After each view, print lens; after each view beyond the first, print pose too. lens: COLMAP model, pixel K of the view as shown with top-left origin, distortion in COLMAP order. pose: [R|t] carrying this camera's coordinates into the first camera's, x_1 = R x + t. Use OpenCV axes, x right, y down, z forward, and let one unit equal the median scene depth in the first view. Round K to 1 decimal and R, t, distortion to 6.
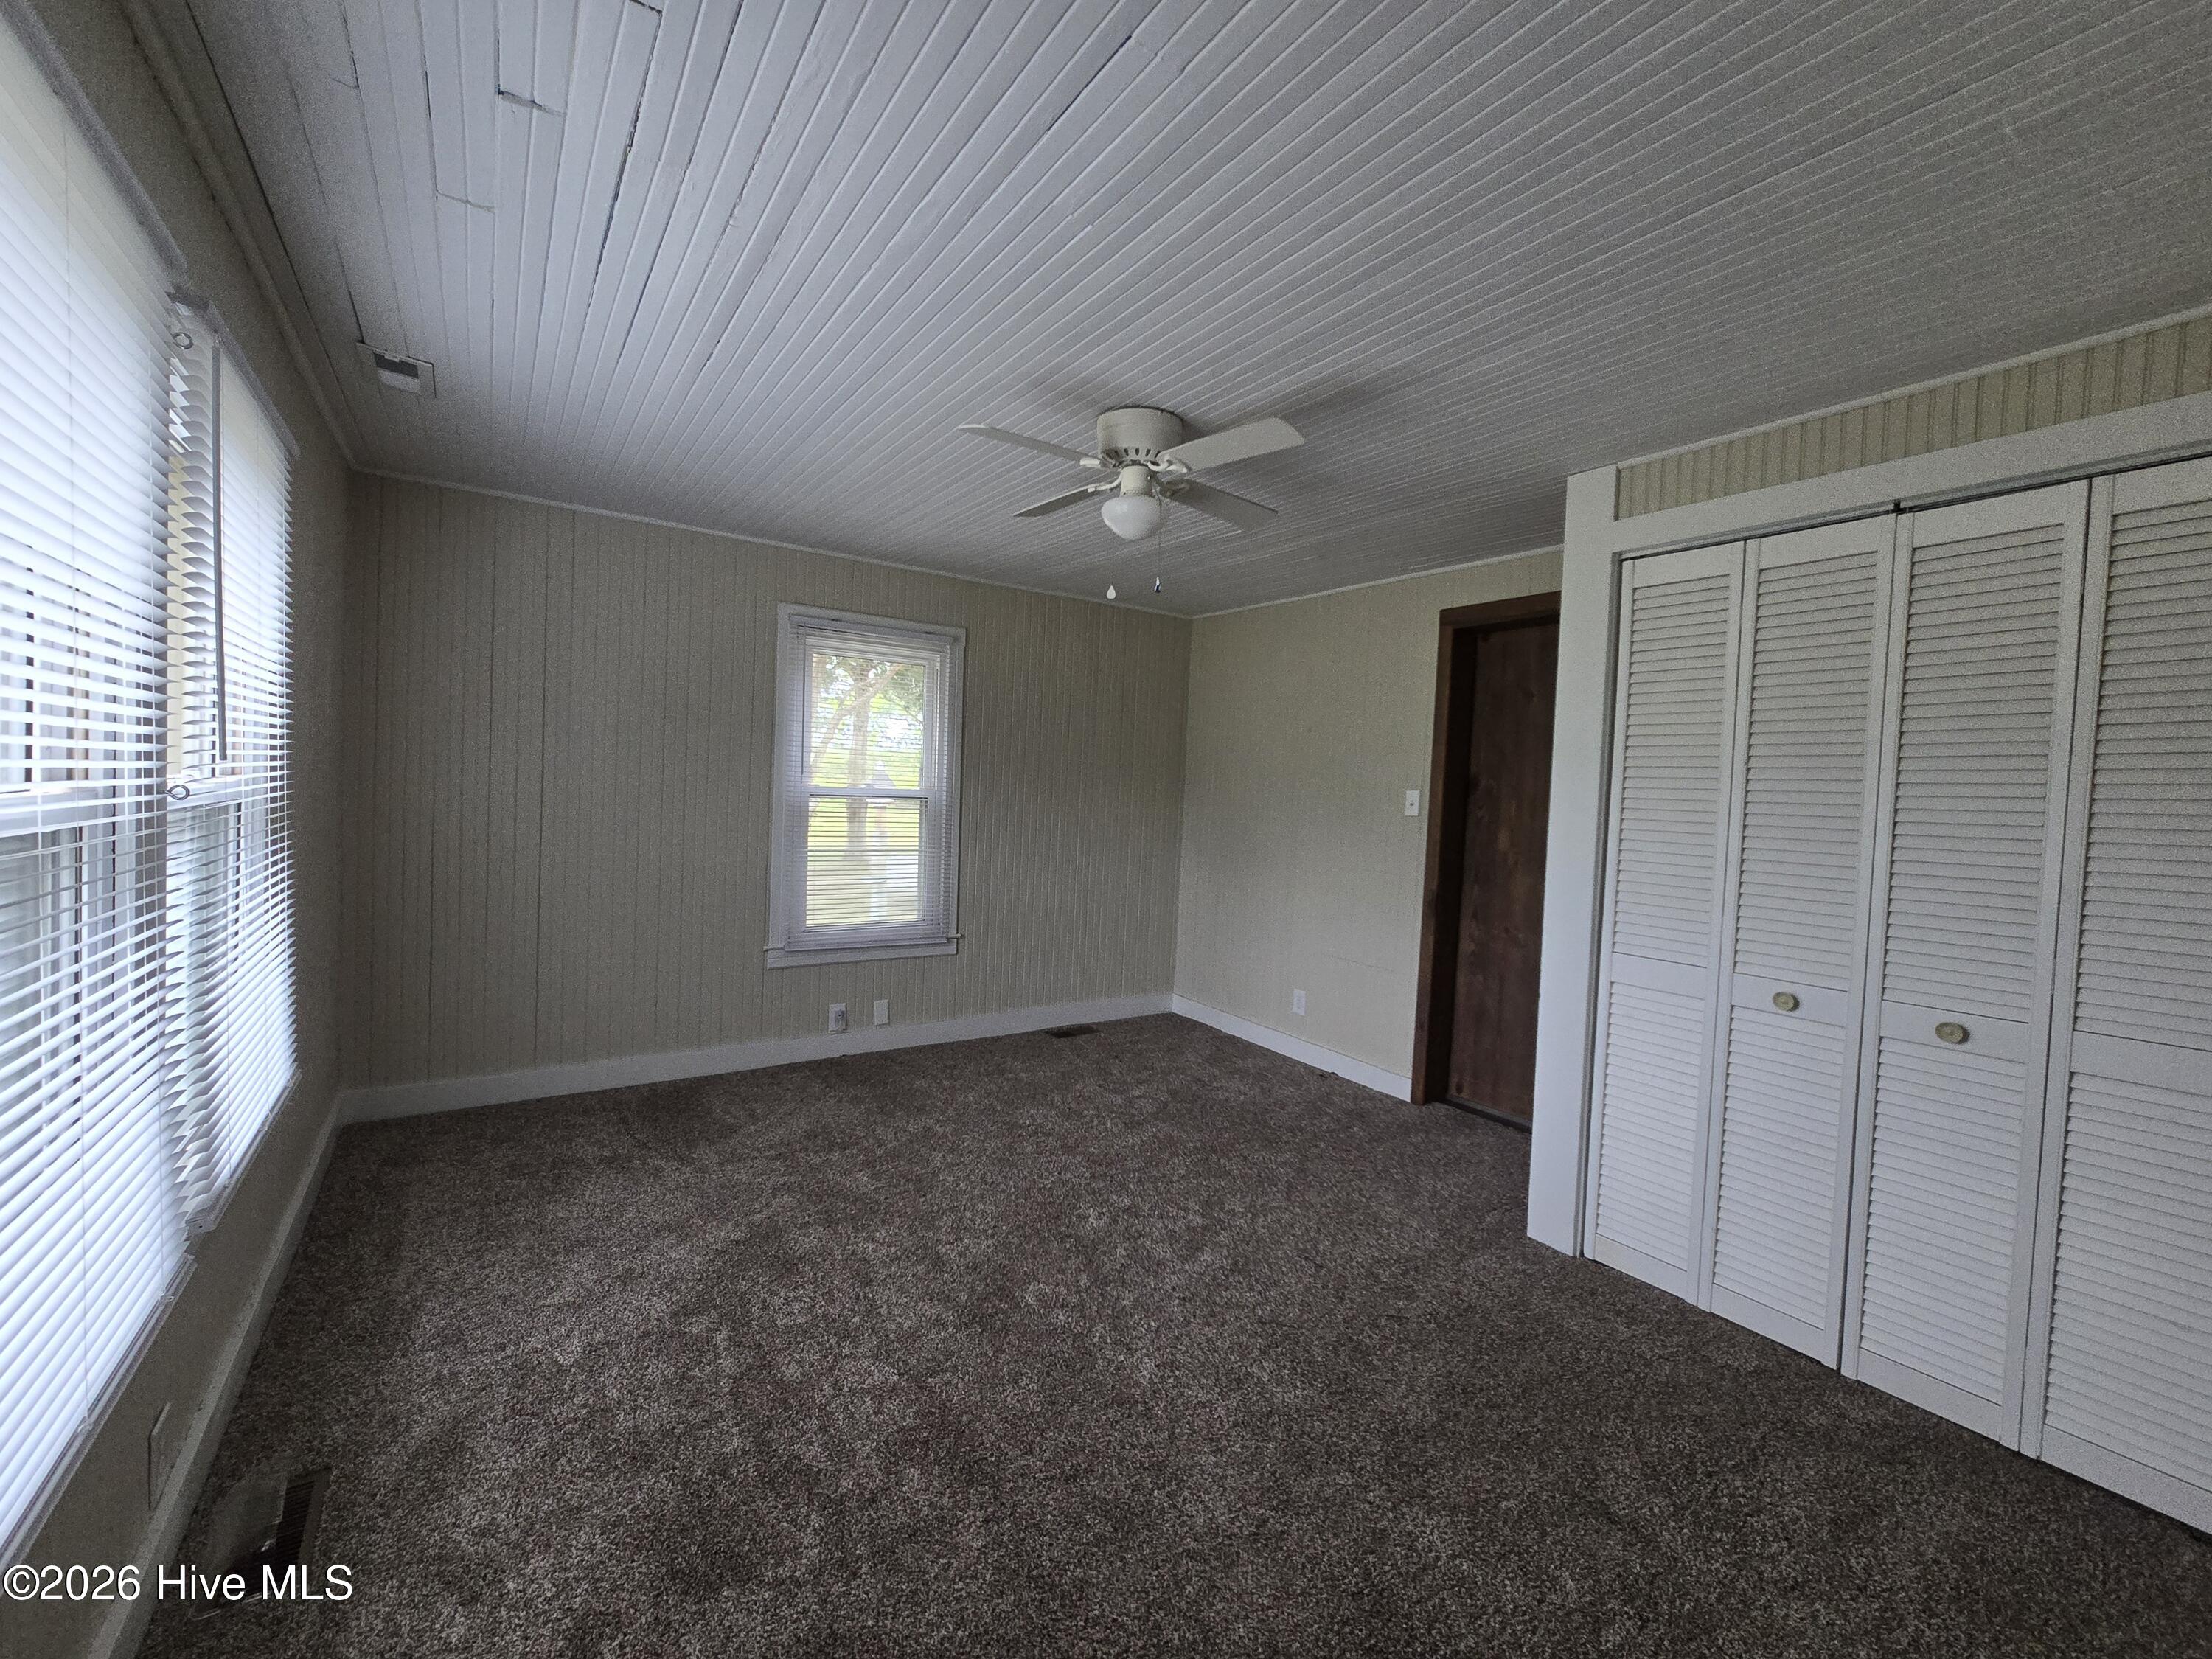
lens RADIAL K [[898.1, 0, 1094.1], [0, 898.1, 818.9], [0, 0, 1]] dist [0.001168, -0.003723]
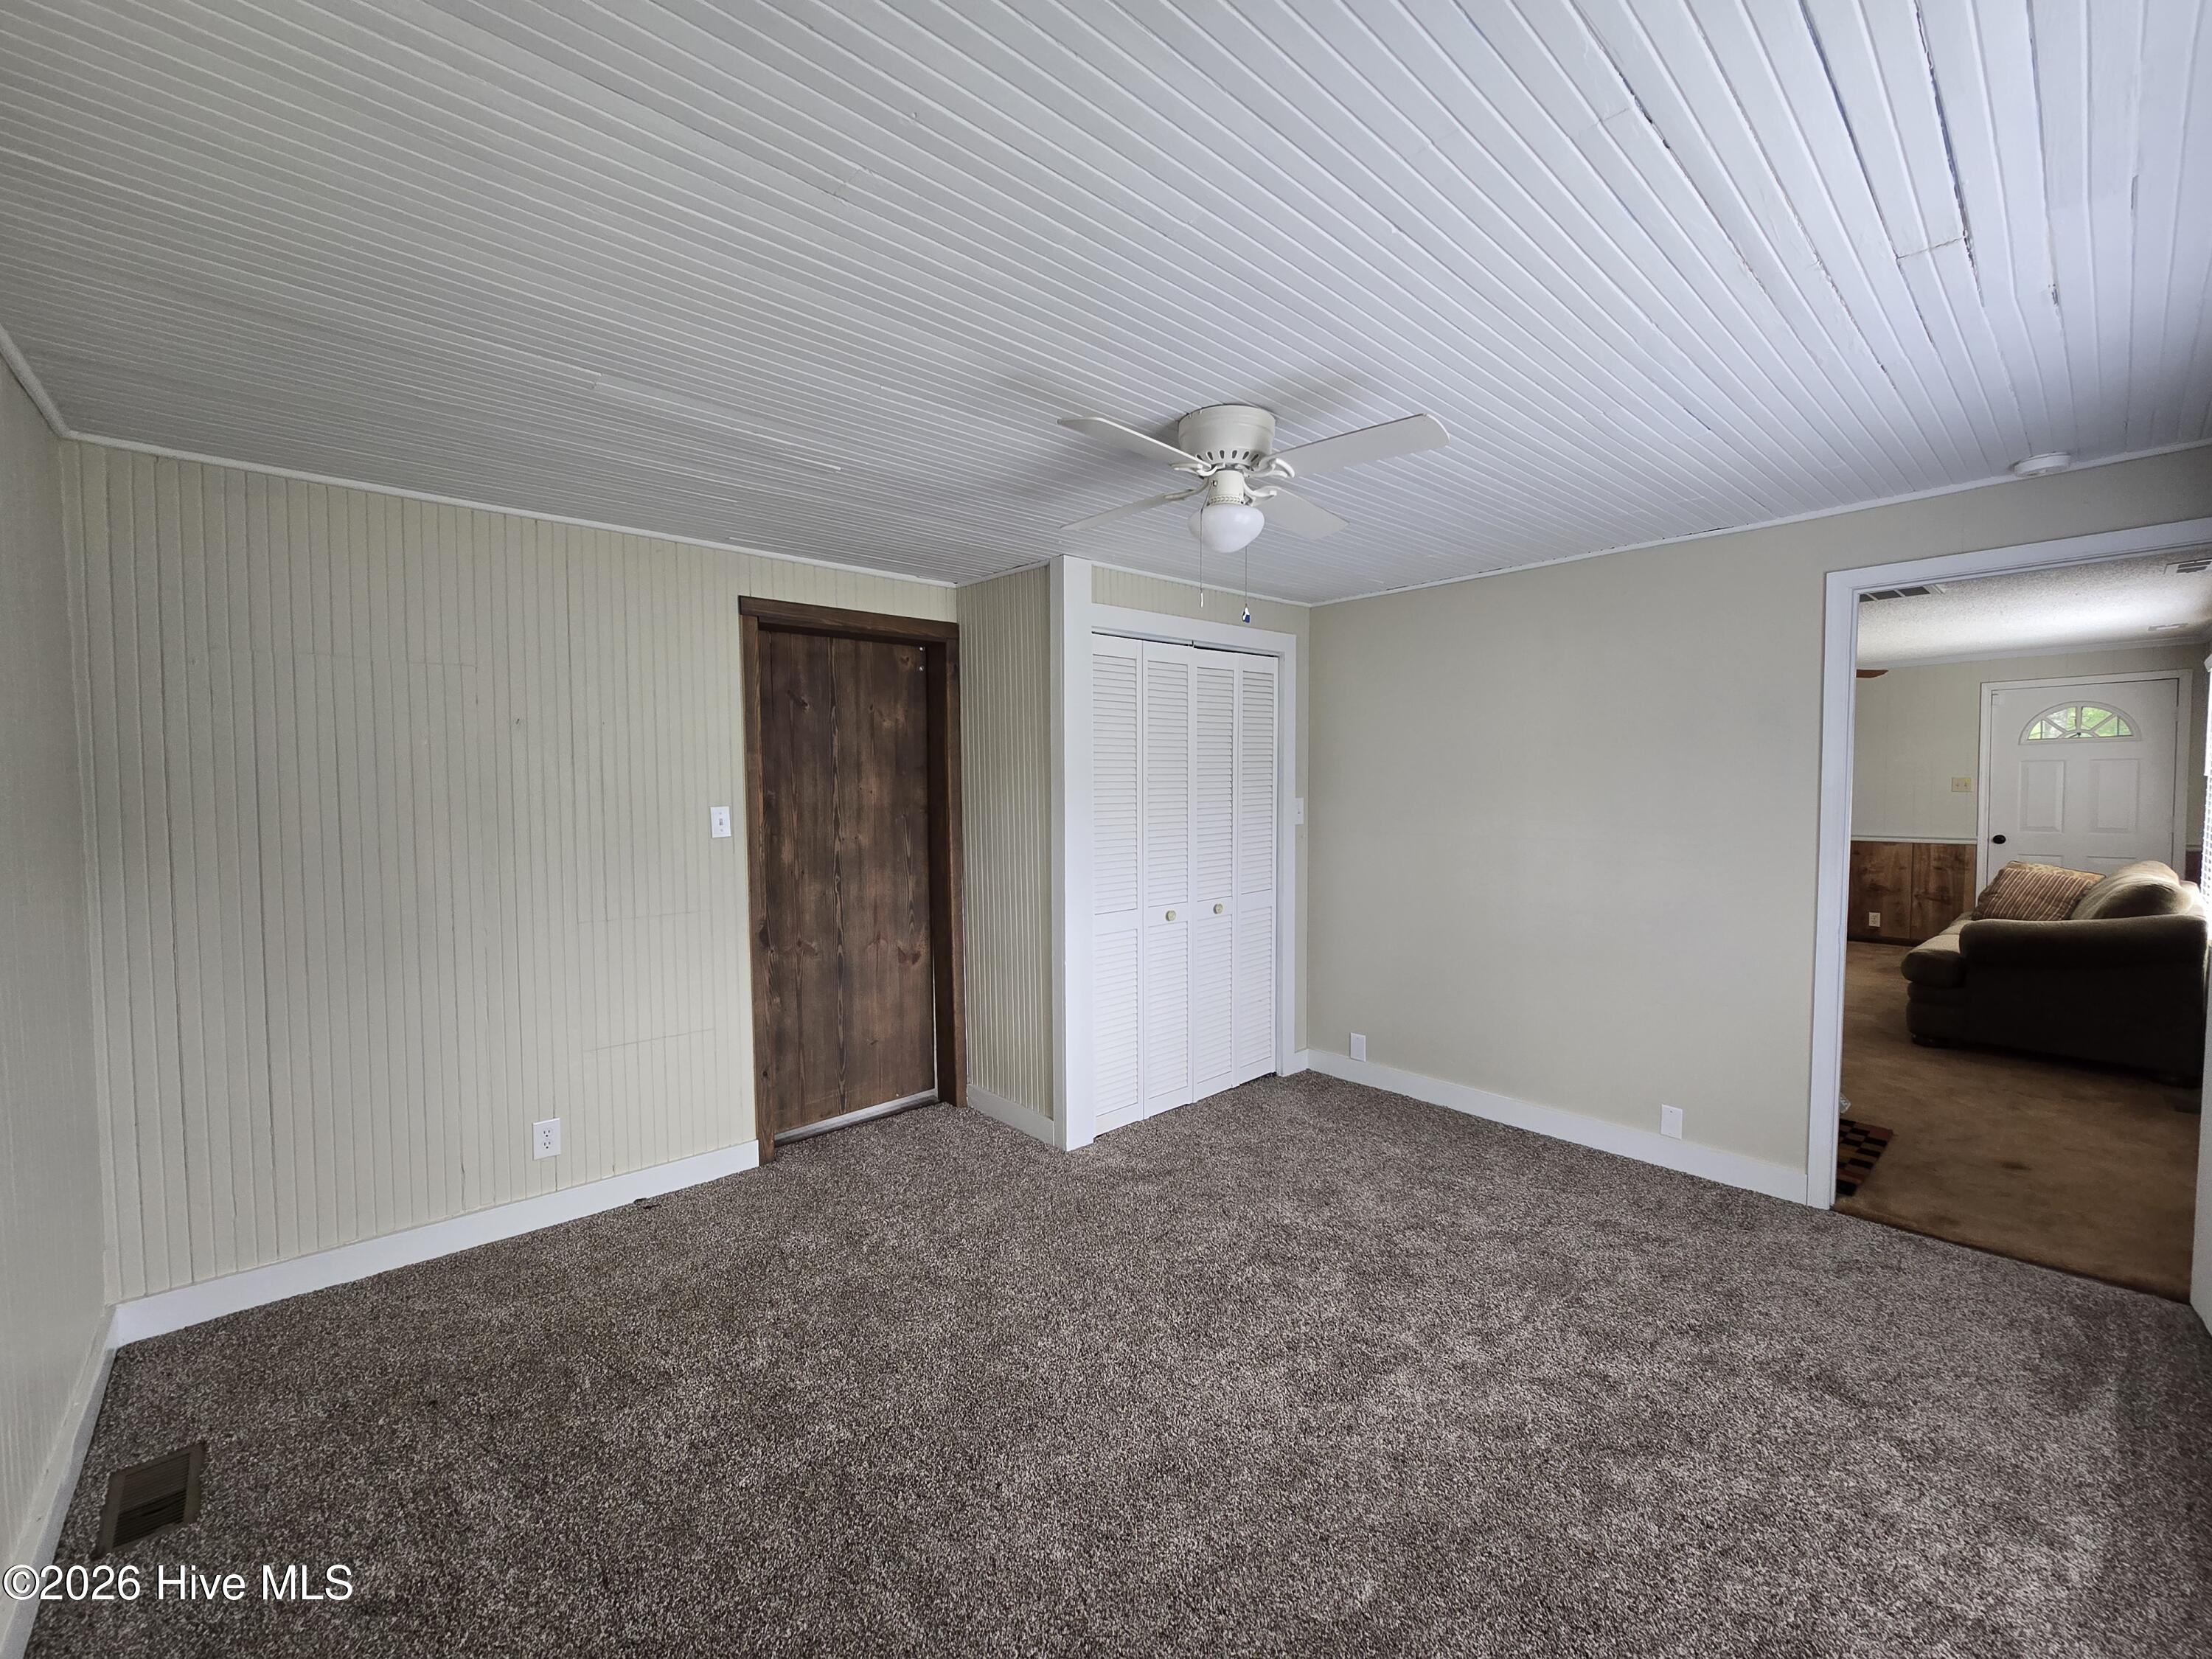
lens RADIAL K [[898.1, 0, 1094.1], [0, 898.1, 818.9], [0, 0, 1]] dist [0.001168, -0.003723]
pose [[-0.135941, -0.077453, 0.987685, -0.526802], [0.039300, 0.995733, 0.083493, -0.078227], [-0.989937, 0.050166, -0.132317, 0.787830]]
